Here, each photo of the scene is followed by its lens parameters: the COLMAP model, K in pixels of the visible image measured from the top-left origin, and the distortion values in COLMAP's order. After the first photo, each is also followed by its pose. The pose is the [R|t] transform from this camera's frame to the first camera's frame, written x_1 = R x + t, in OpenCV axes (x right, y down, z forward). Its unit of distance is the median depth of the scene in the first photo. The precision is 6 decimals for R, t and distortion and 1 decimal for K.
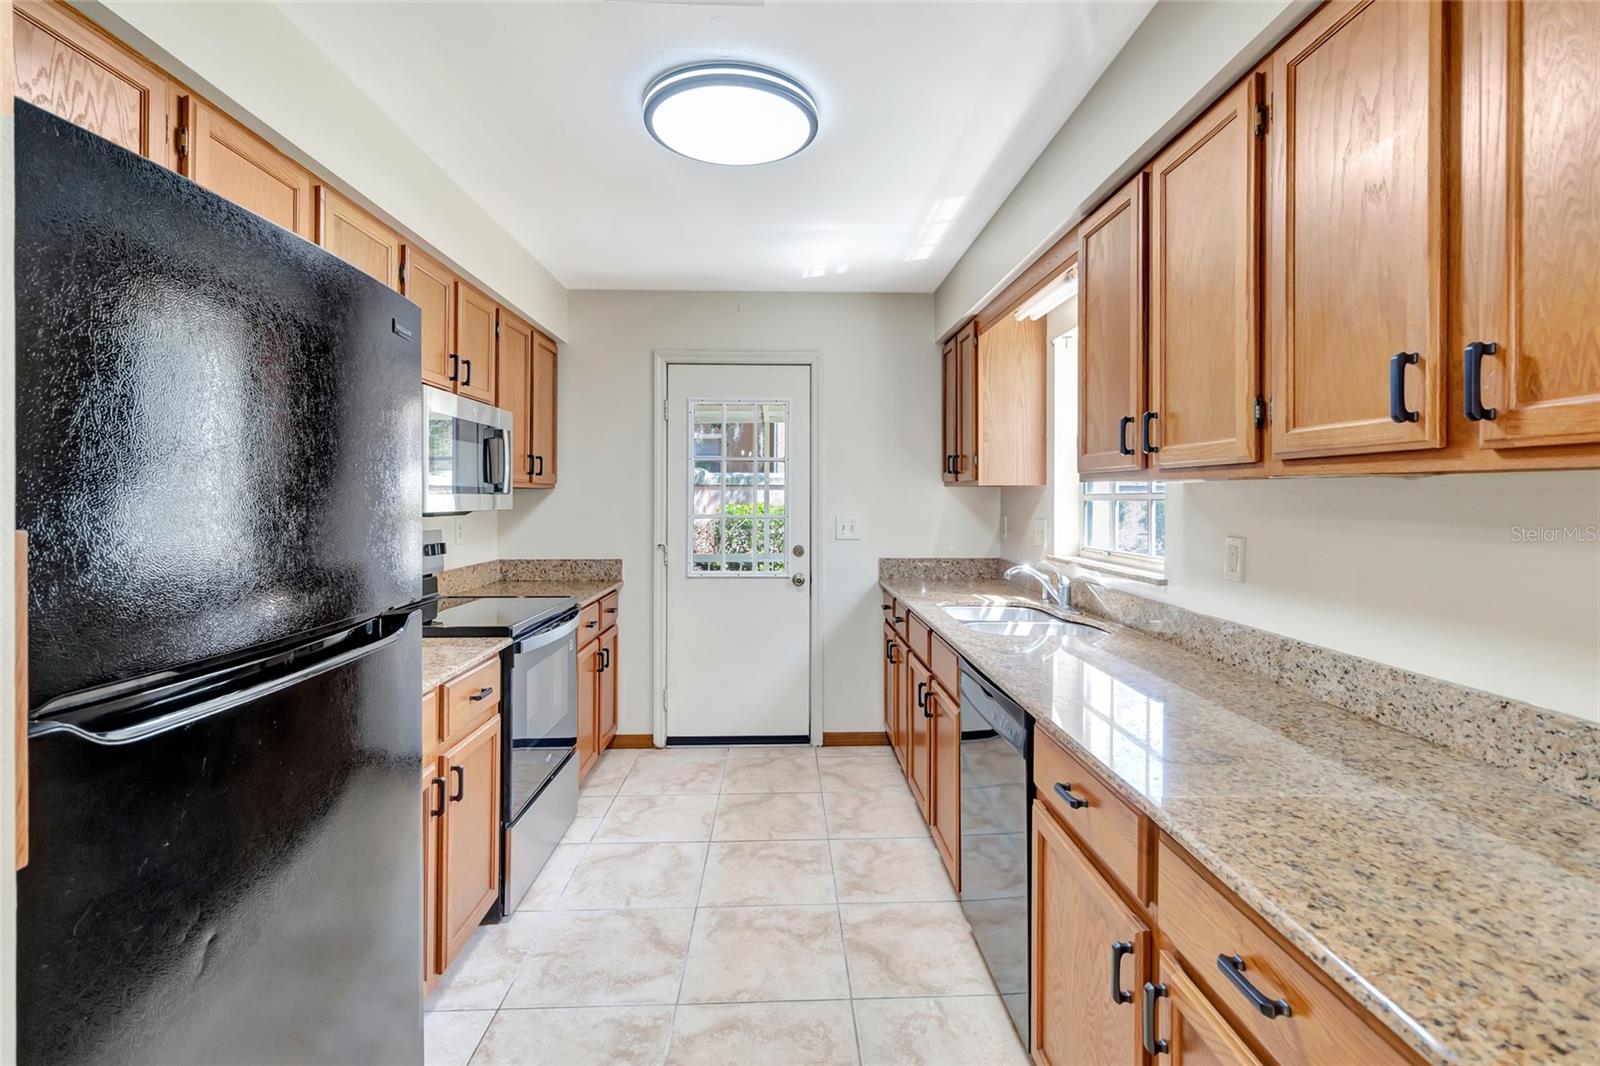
lens RADIAL K [[739.9, 0, 814.3], [0, 739.9, 491.6], [0, 0, 1]] dist [-0.001091, 0.000343]
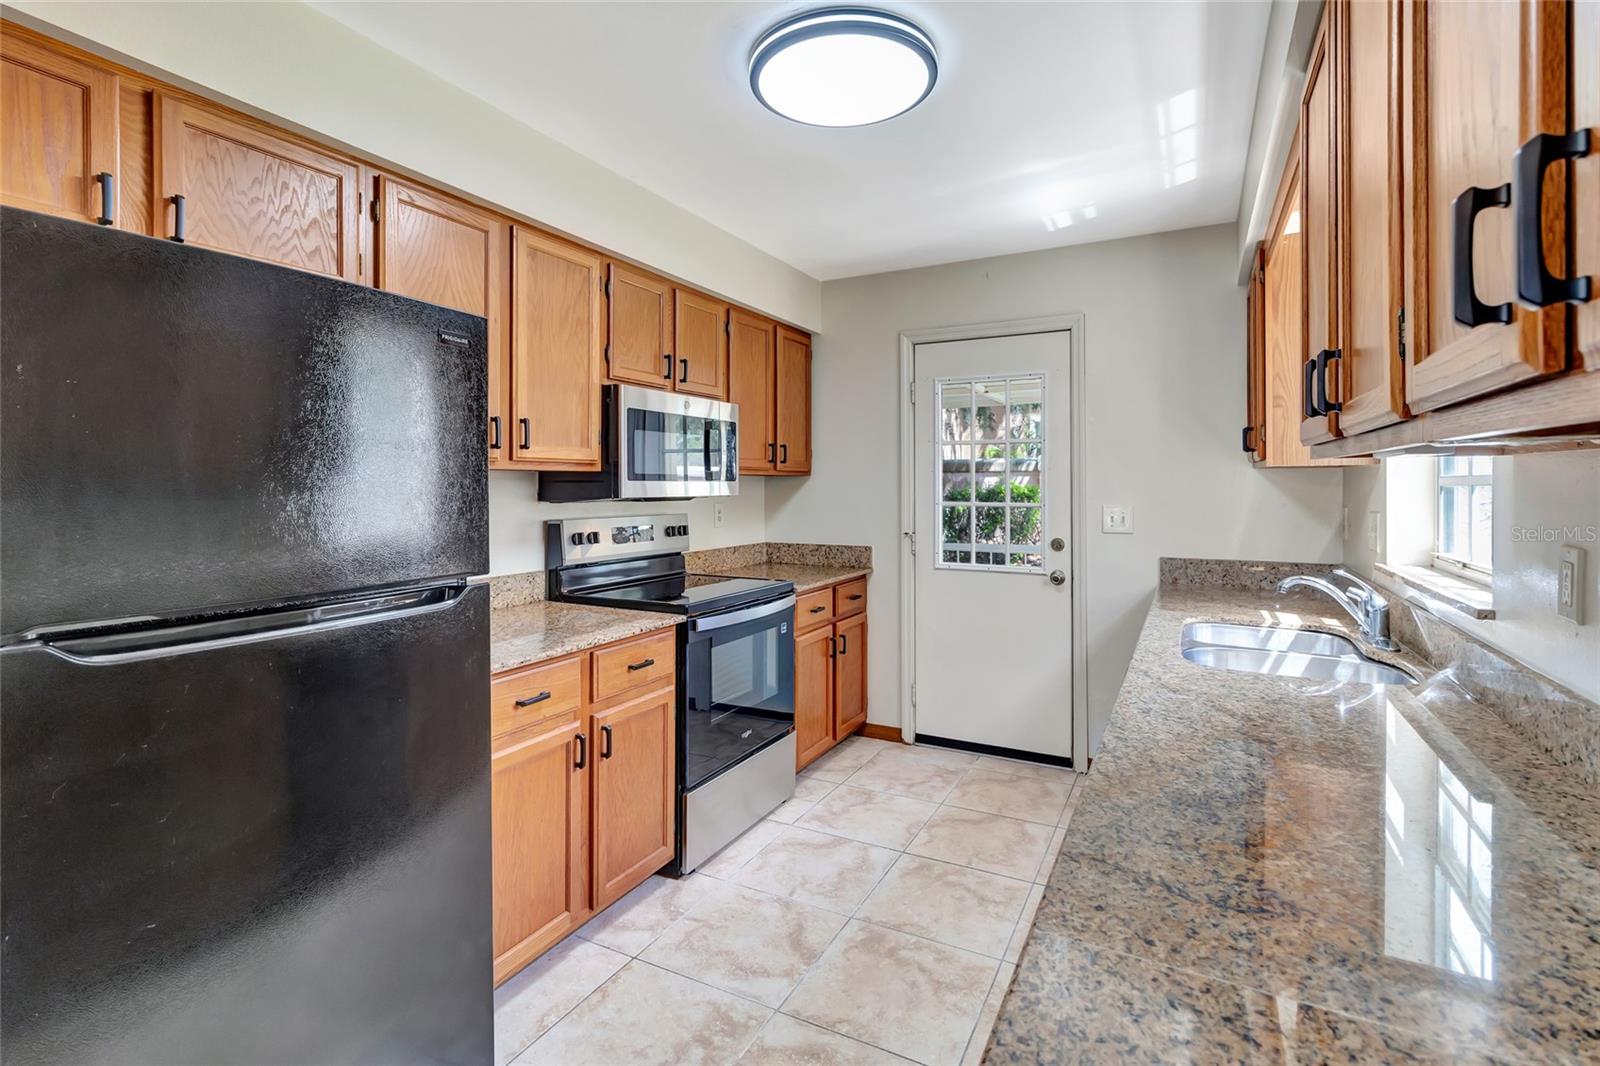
lens RADIAL K [[752.9, 0, 805.1], [0, 752.9, 479.8], [0, 0, 1]] dist [0.000938, 0.001118]
pose [[0.866188, -0.006391, -0.499677, 0.212305], [0.007479, 0.999972, 0.000174, 0.001870], [0.499662, -0.003888, 0.866212, 0.107264]]
